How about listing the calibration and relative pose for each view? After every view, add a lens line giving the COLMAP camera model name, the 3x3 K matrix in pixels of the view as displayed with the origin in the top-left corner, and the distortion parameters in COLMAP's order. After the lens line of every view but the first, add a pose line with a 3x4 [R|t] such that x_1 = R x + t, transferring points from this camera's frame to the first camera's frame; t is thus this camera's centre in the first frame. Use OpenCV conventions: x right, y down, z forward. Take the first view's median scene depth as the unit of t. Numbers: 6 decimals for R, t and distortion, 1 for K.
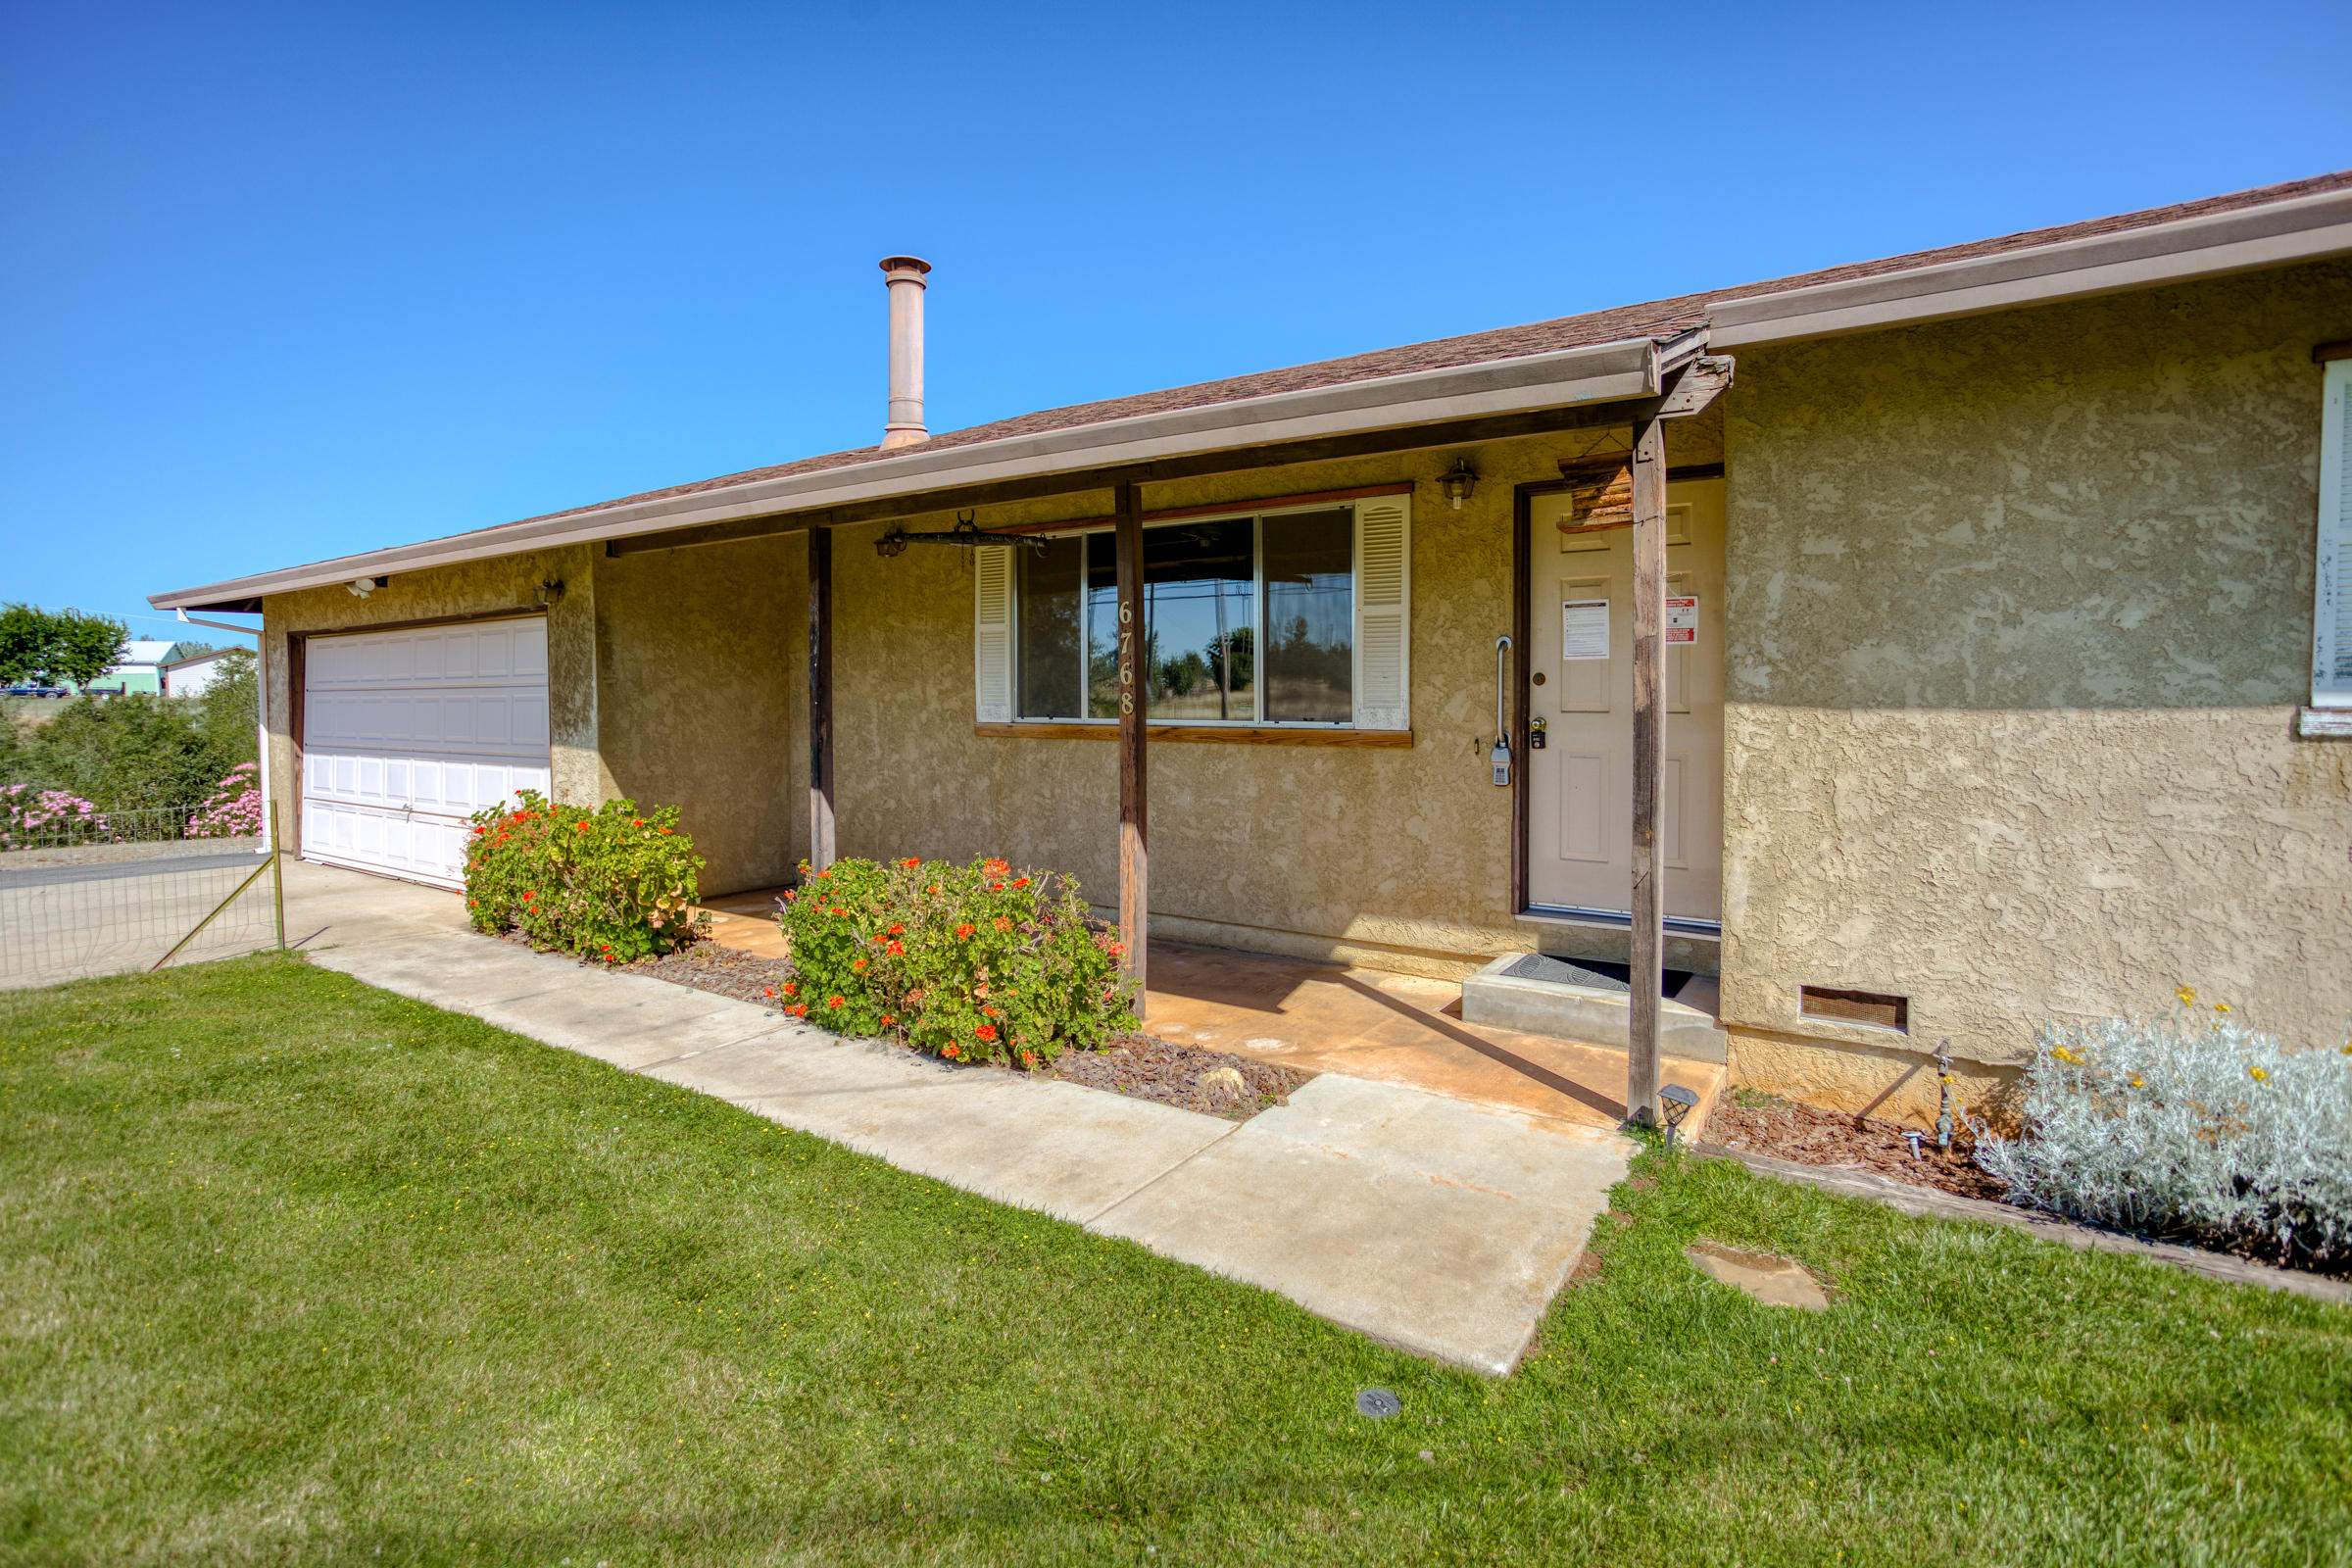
lens RADIAL K [[1137.2, 0, 1167.1], [0, 1137.2, 777.3], [0, 0, 1]] dist [-0.036572, 0.022129]
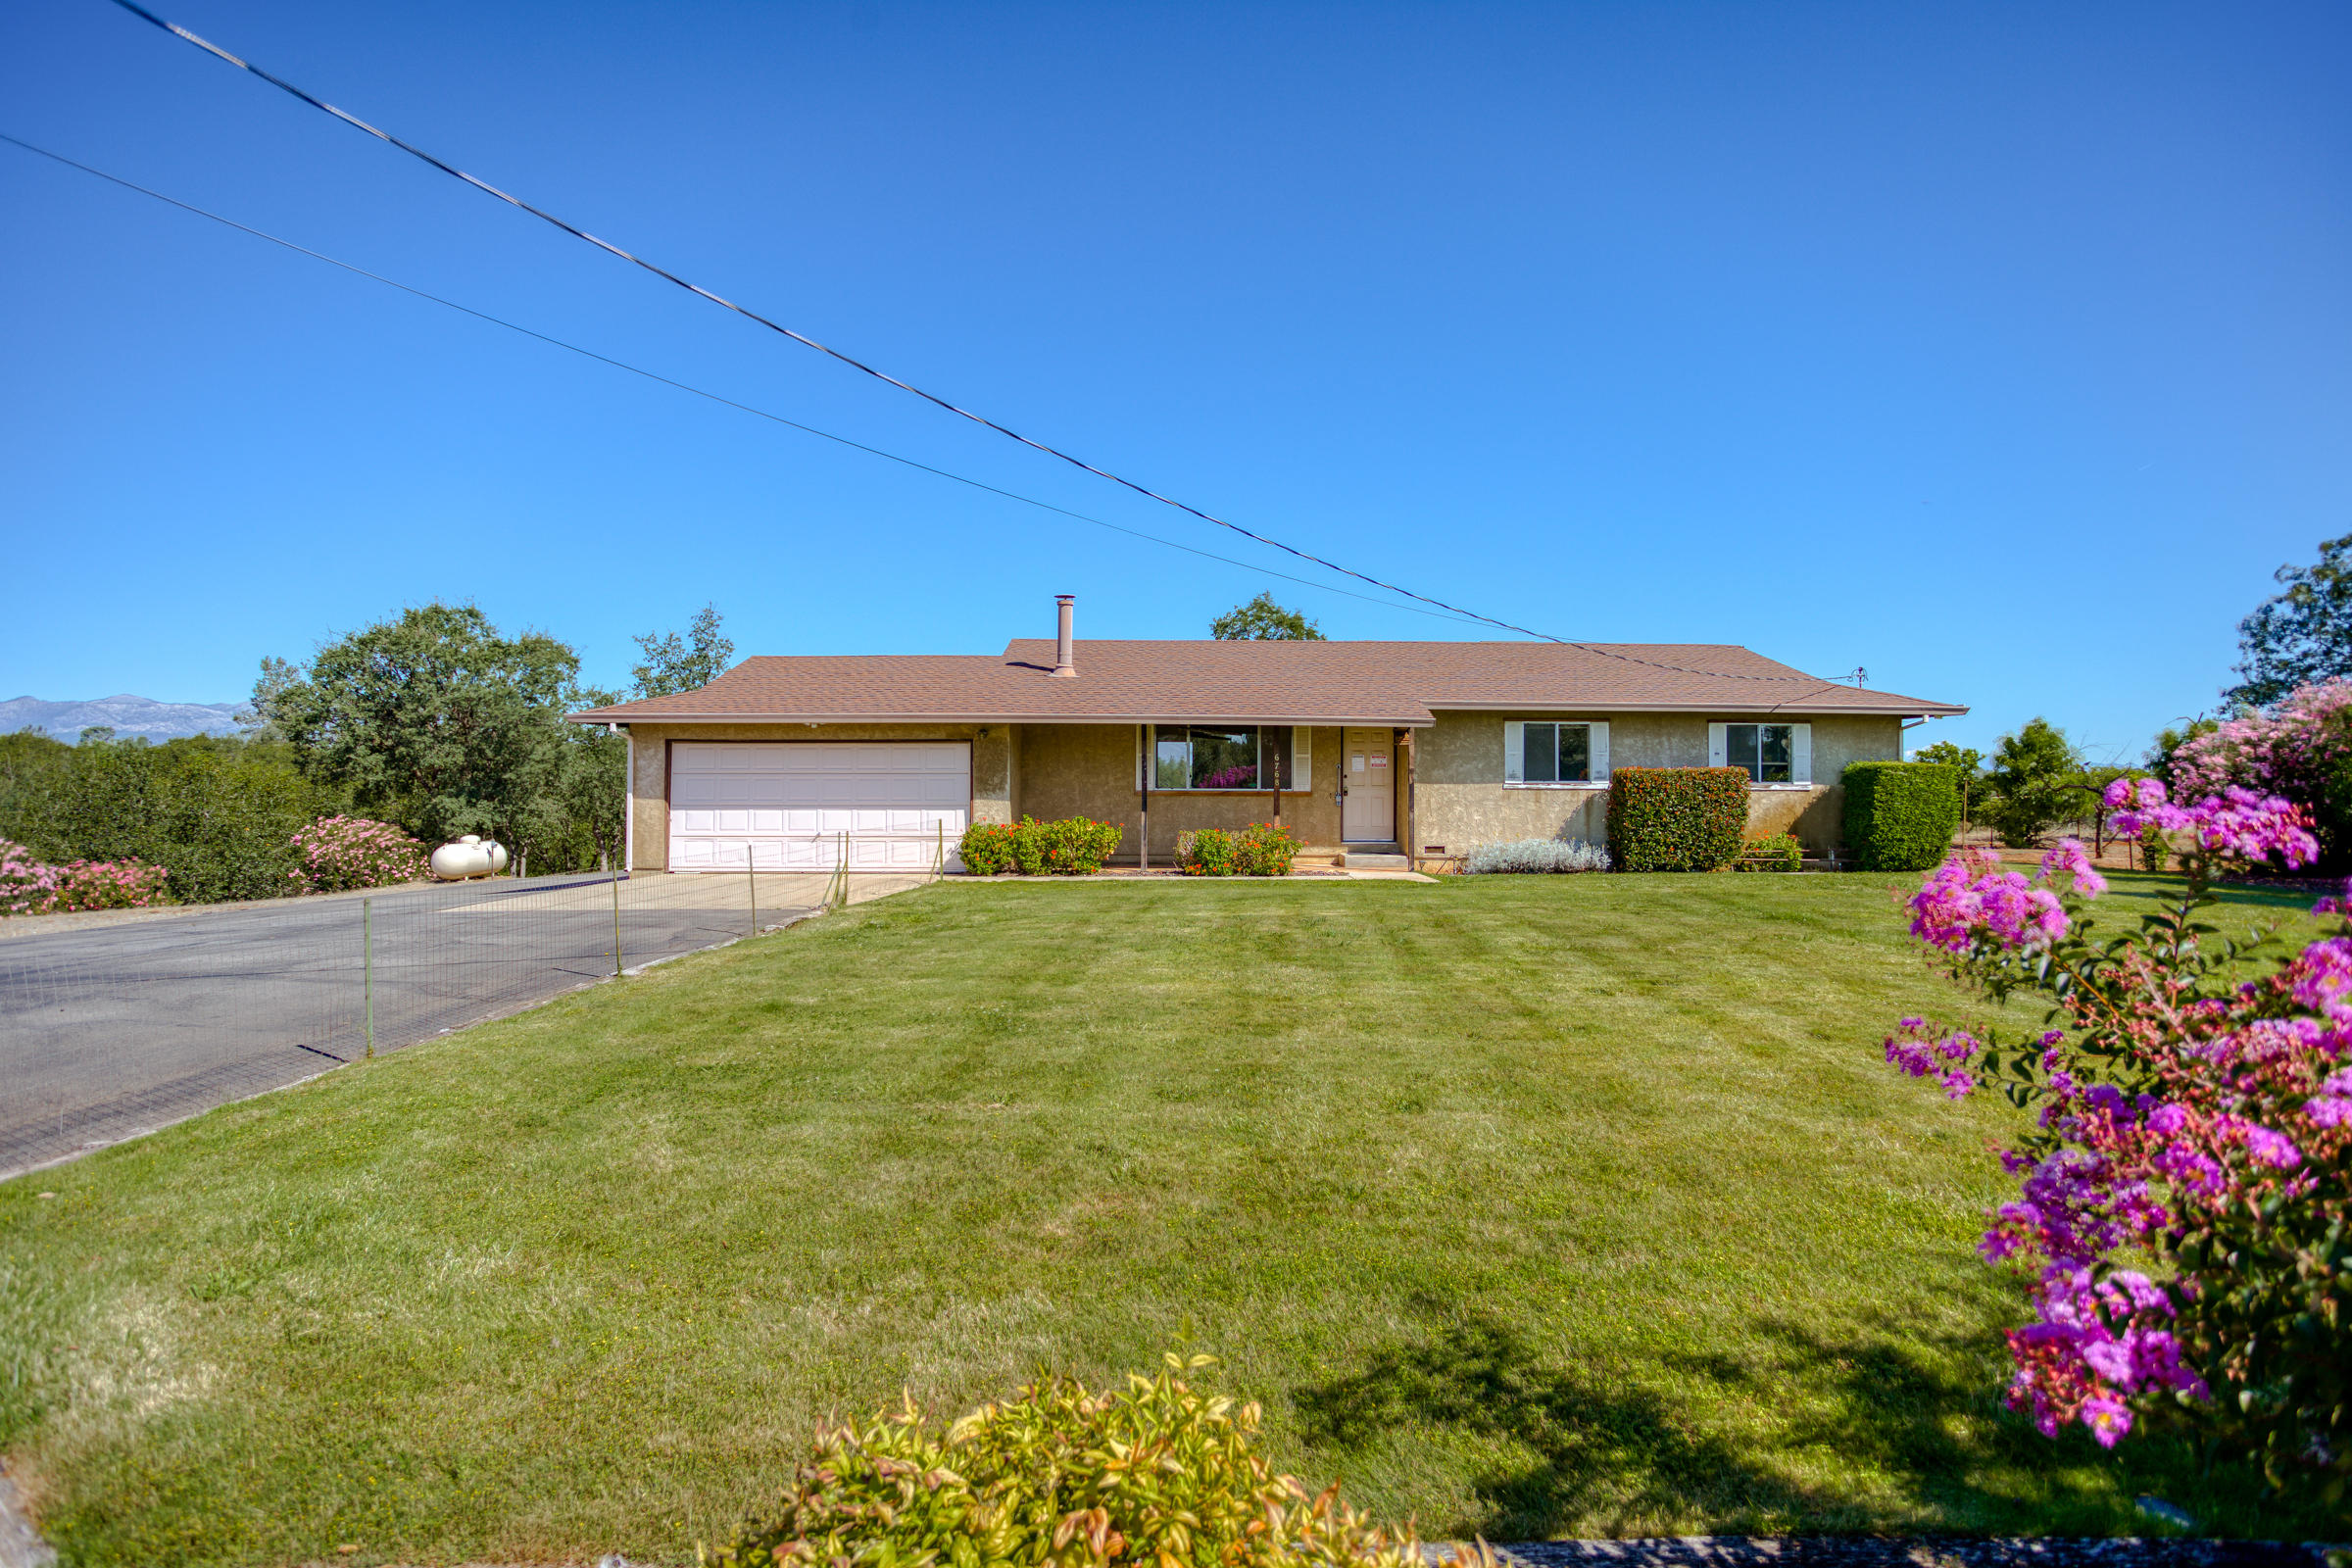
lens RADIAL K [[1137.2, 0, 1167.1], [0, 1137.2, 777.3], [0, 0, 1]] dist [-0.036572, 0.022129]
pose [[0.829389, 0.018973, 0.558349, -2.035920], [0.033852, 0.995880, -0.084125, 0.188077], [-0.557644, 0.088674, 0.825330, -1.574016]]
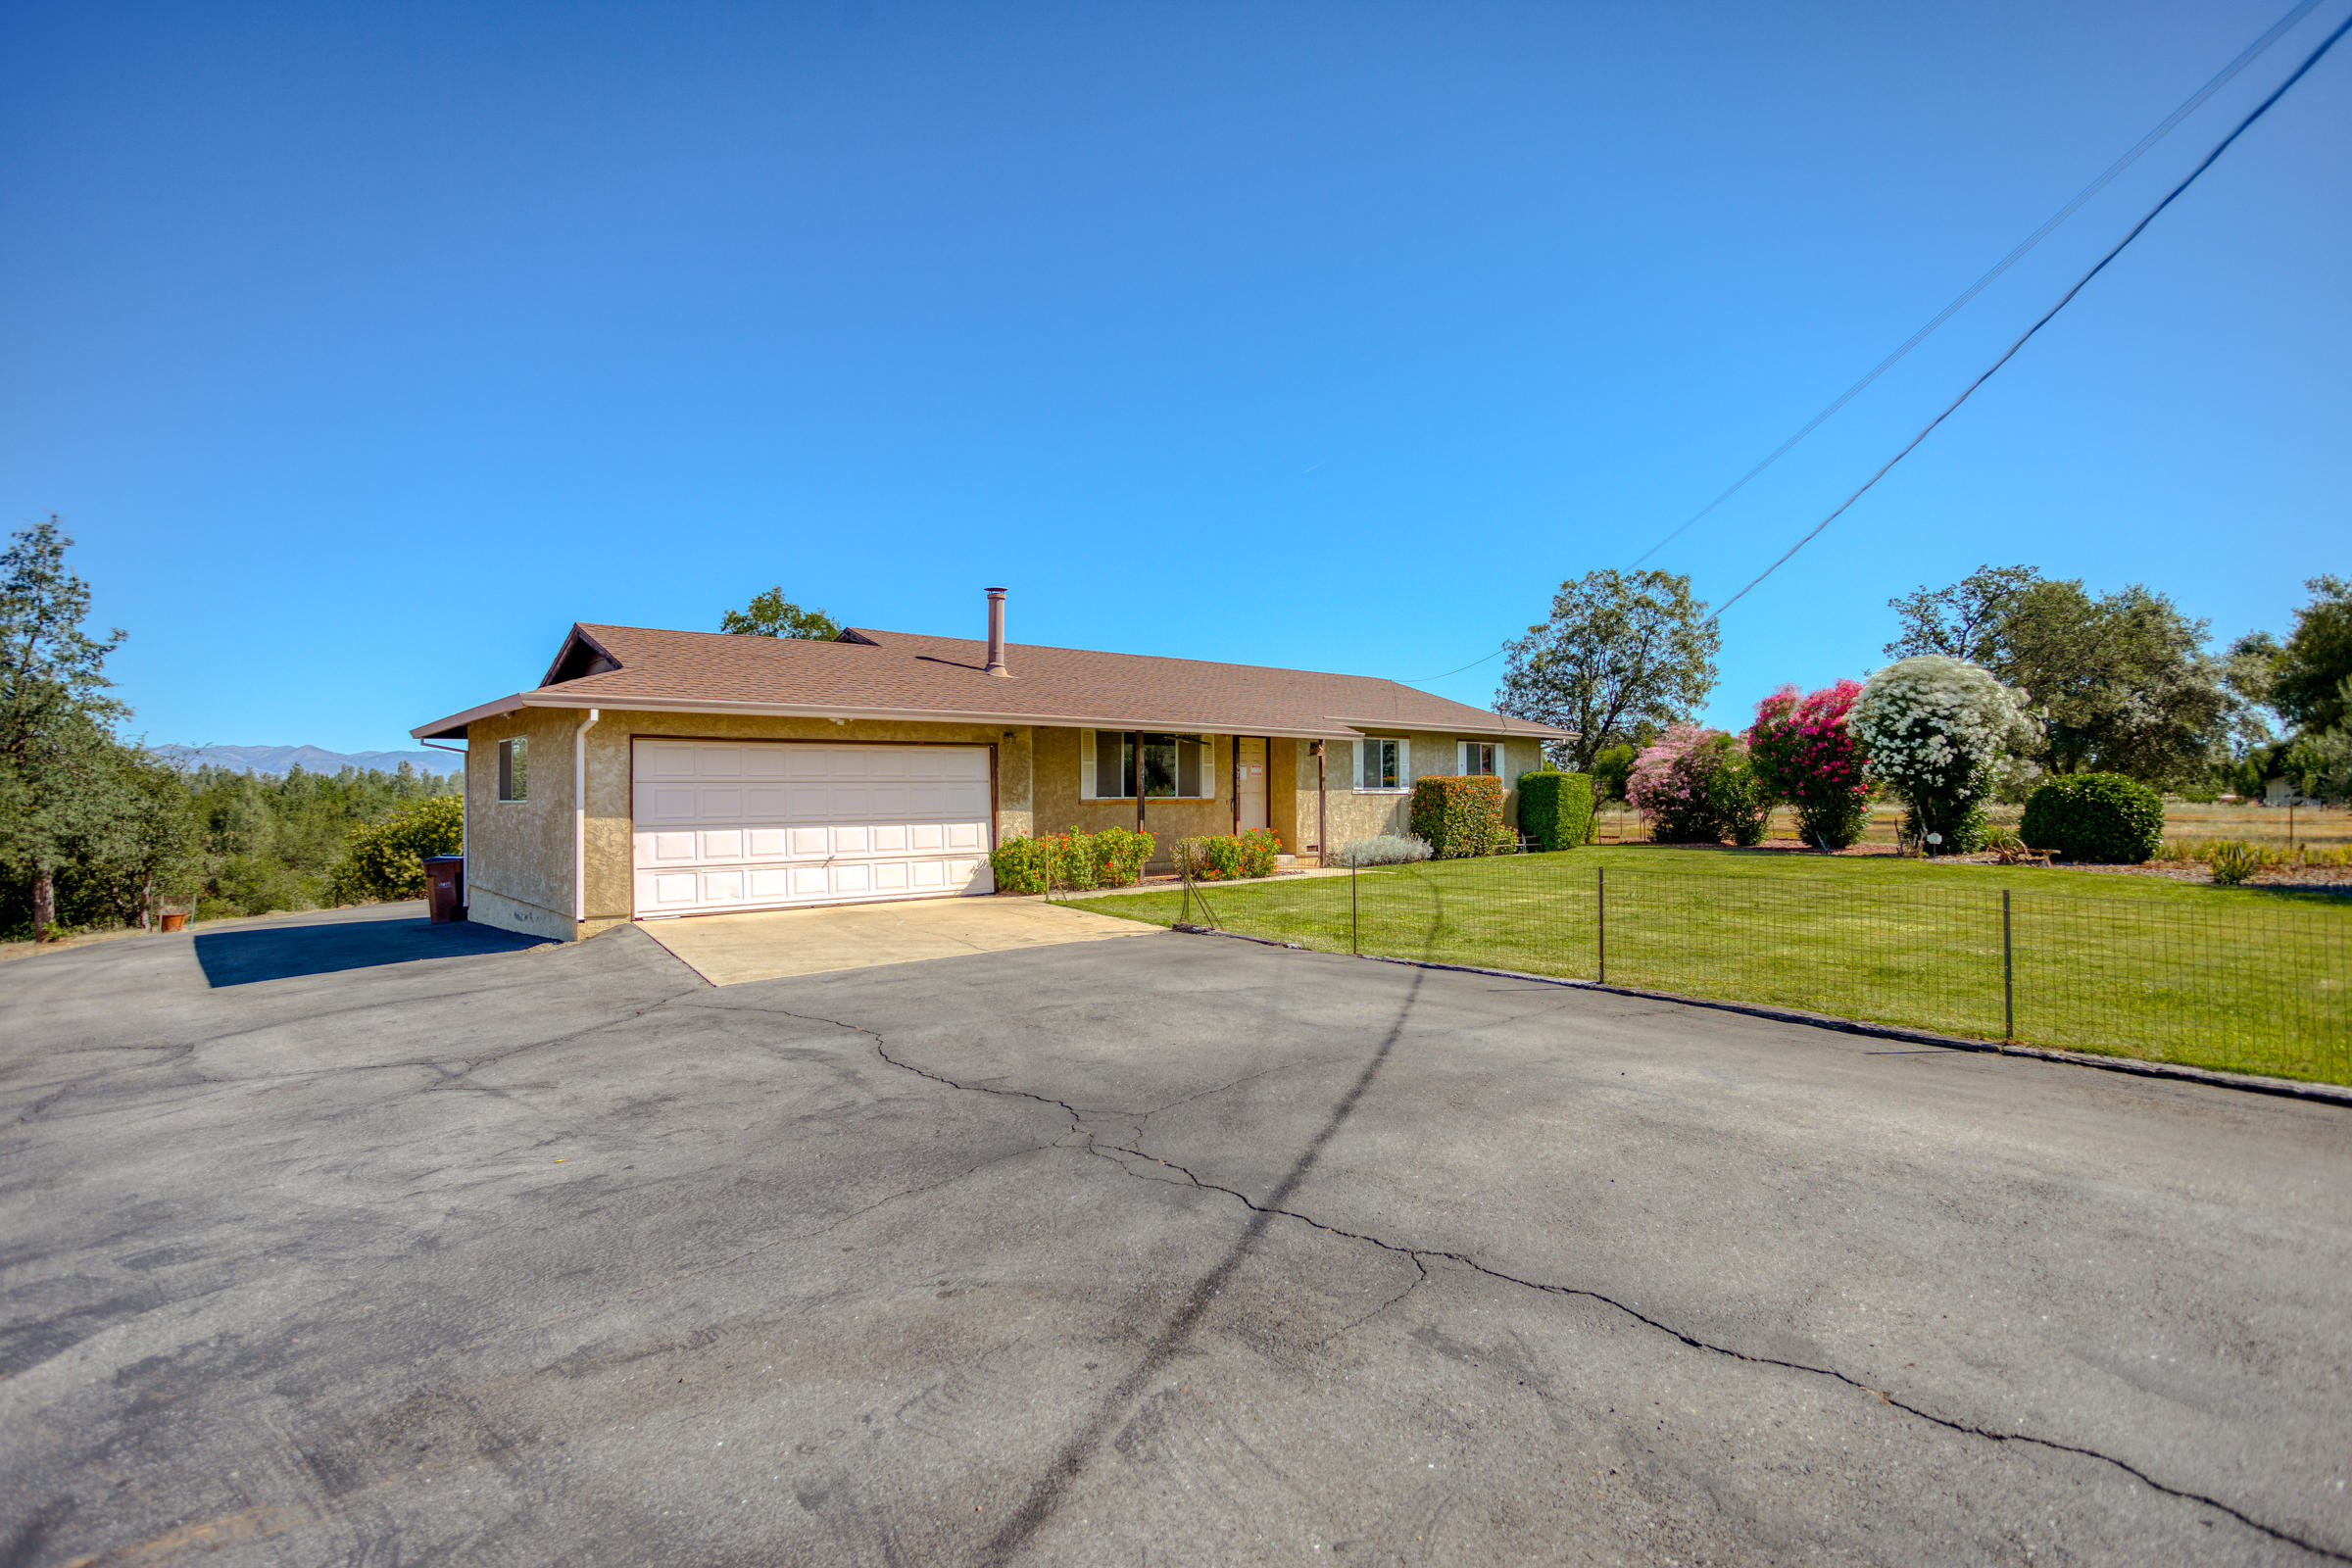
lens RADIAL K [[1137.2, 0, 1167.1], [0, 1137.2, 777.3], [0, 0, 1]] dist [-0.036572, 0.022129]
pose [[0.298222, 0.025526, 0.954155, -3.262152], [0.085064, 0.994954, -0.053204, 0.071789], [-0.950699, 0.097031, 0.294546, 0.067280]]
